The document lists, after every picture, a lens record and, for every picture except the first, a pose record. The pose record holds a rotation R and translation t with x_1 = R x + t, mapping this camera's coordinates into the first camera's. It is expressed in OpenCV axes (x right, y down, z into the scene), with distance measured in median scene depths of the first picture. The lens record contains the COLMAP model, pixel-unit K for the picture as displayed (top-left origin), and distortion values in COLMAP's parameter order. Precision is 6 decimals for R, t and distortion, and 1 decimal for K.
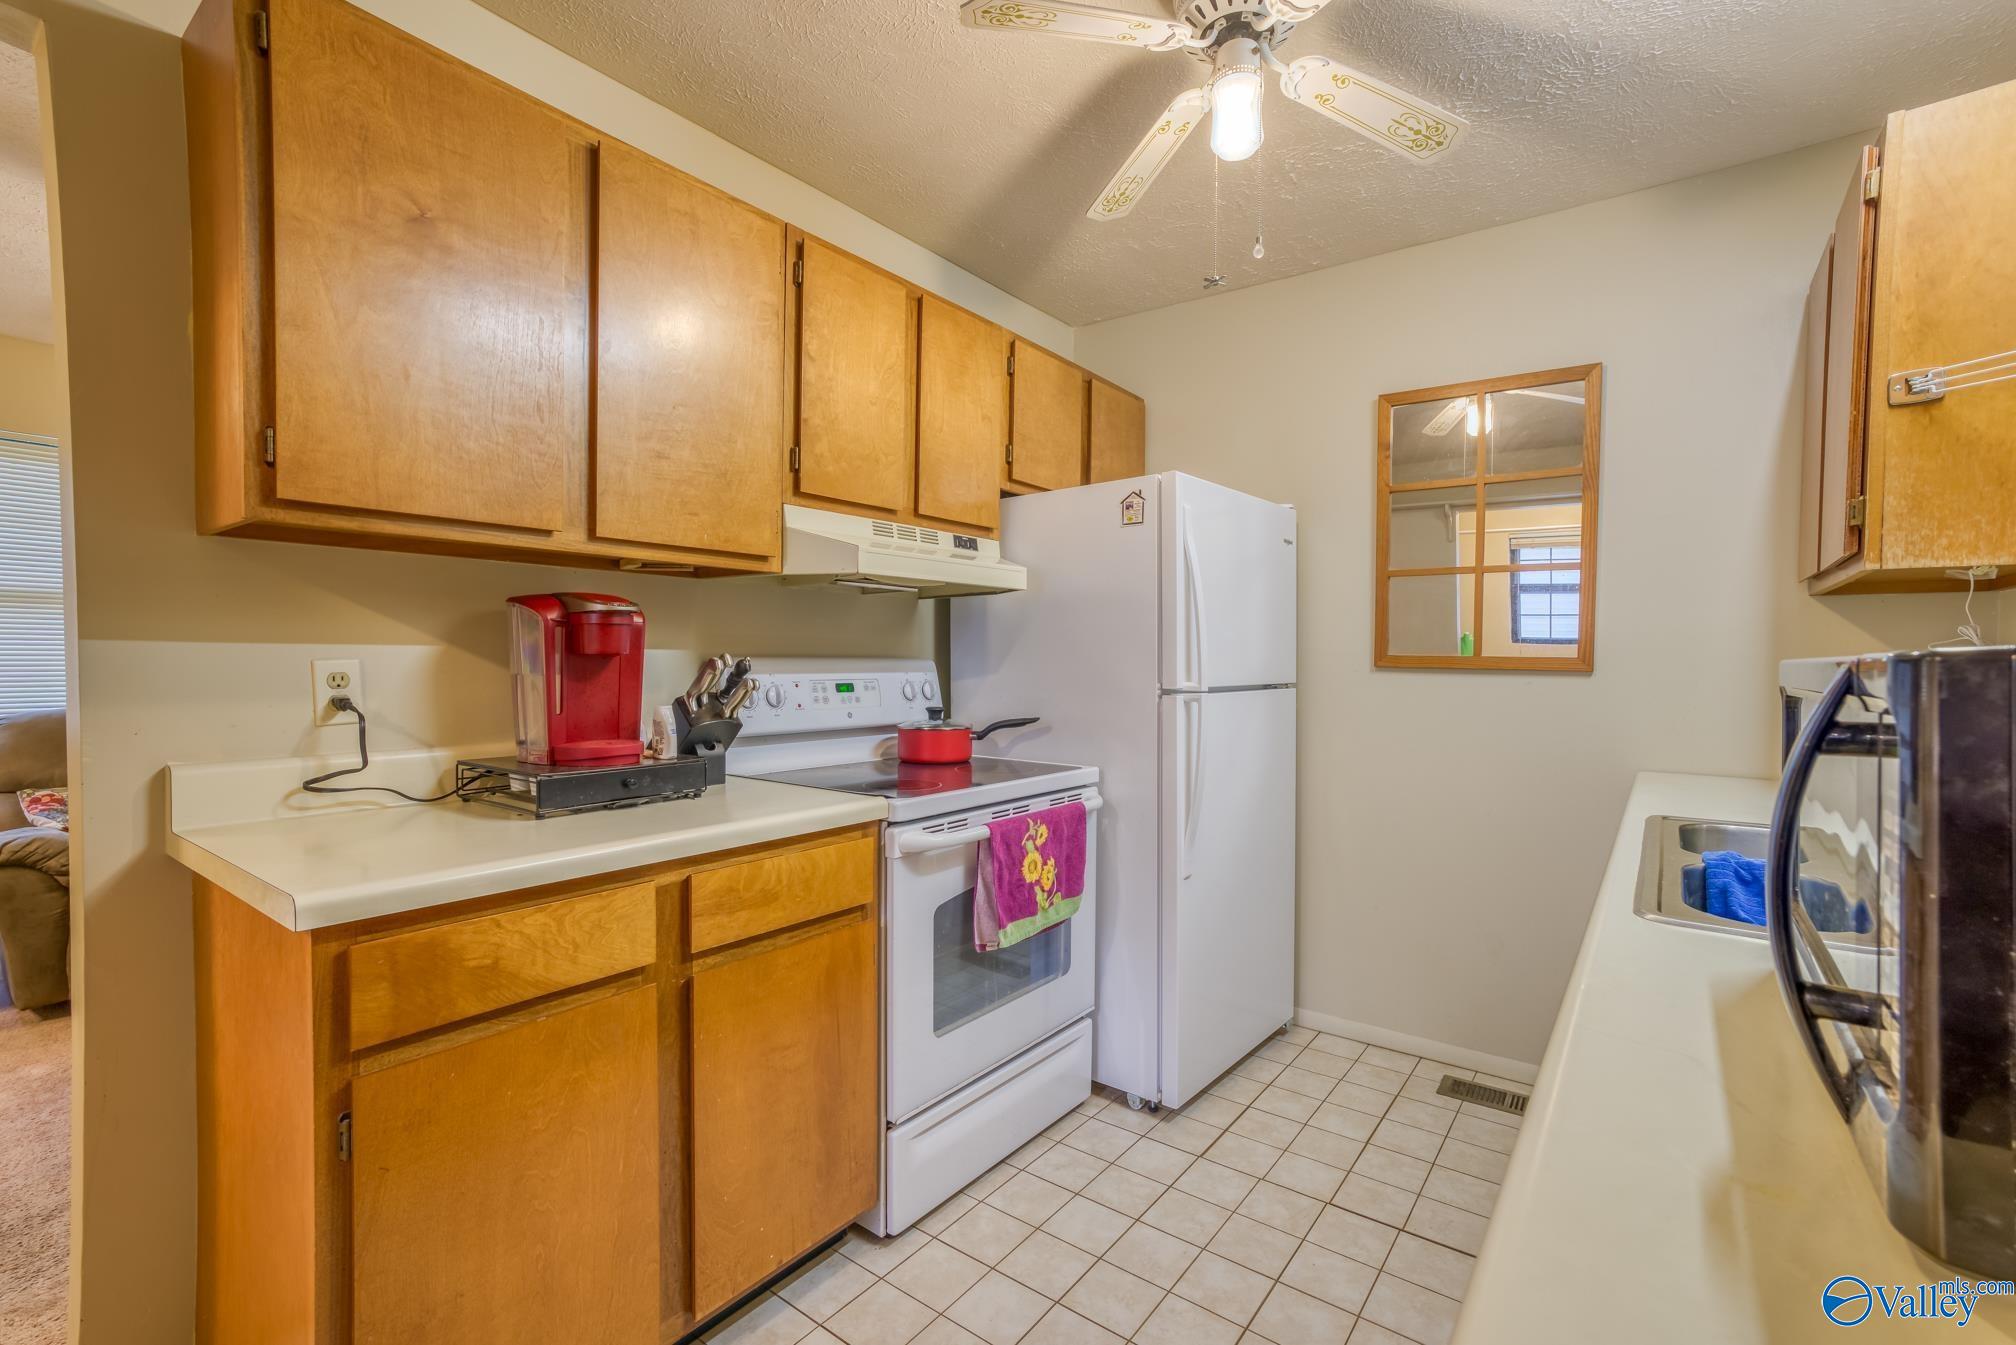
lens RADIAL K [[873.2, 0, 1005.2], [0, 873.2, 674.2], [0, 0, 1]] dist [-0.039205, 0.001035]
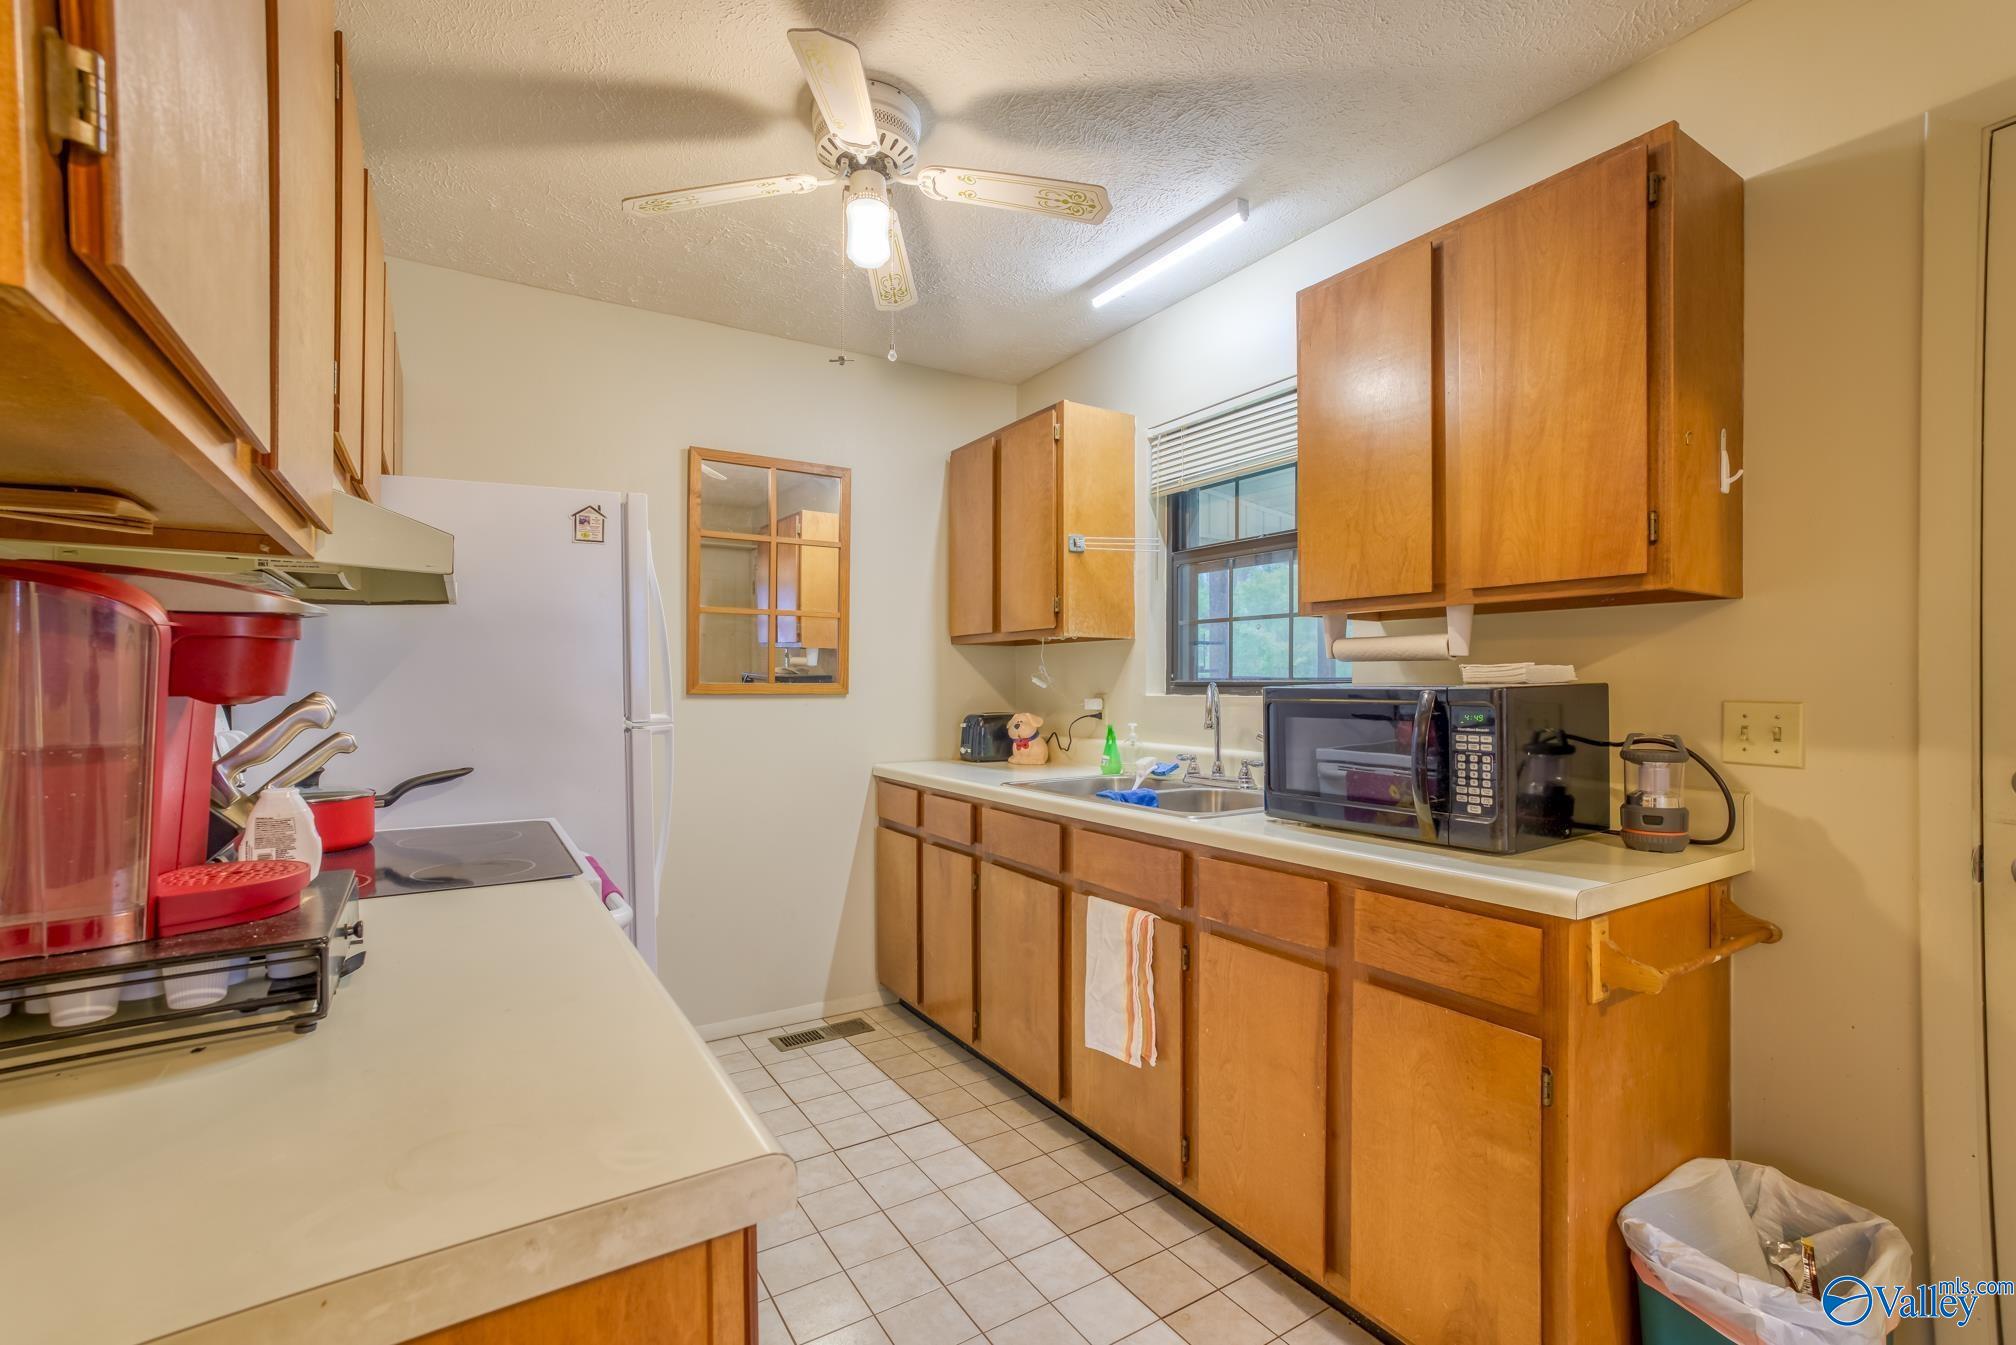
lens RADIAL K [[873.2, 0, 1004.0], [0, 873.2, 679.8], [0, 0, 1]] dist [-0.039205, 0.001035]
pose [[0.344942, 0.000476, 0.938624, -0.544957], [0.027316, 0.999571, -0.010545, -0.008202], [-0.938226, 0.029277, 0.344781, 0.293719]]
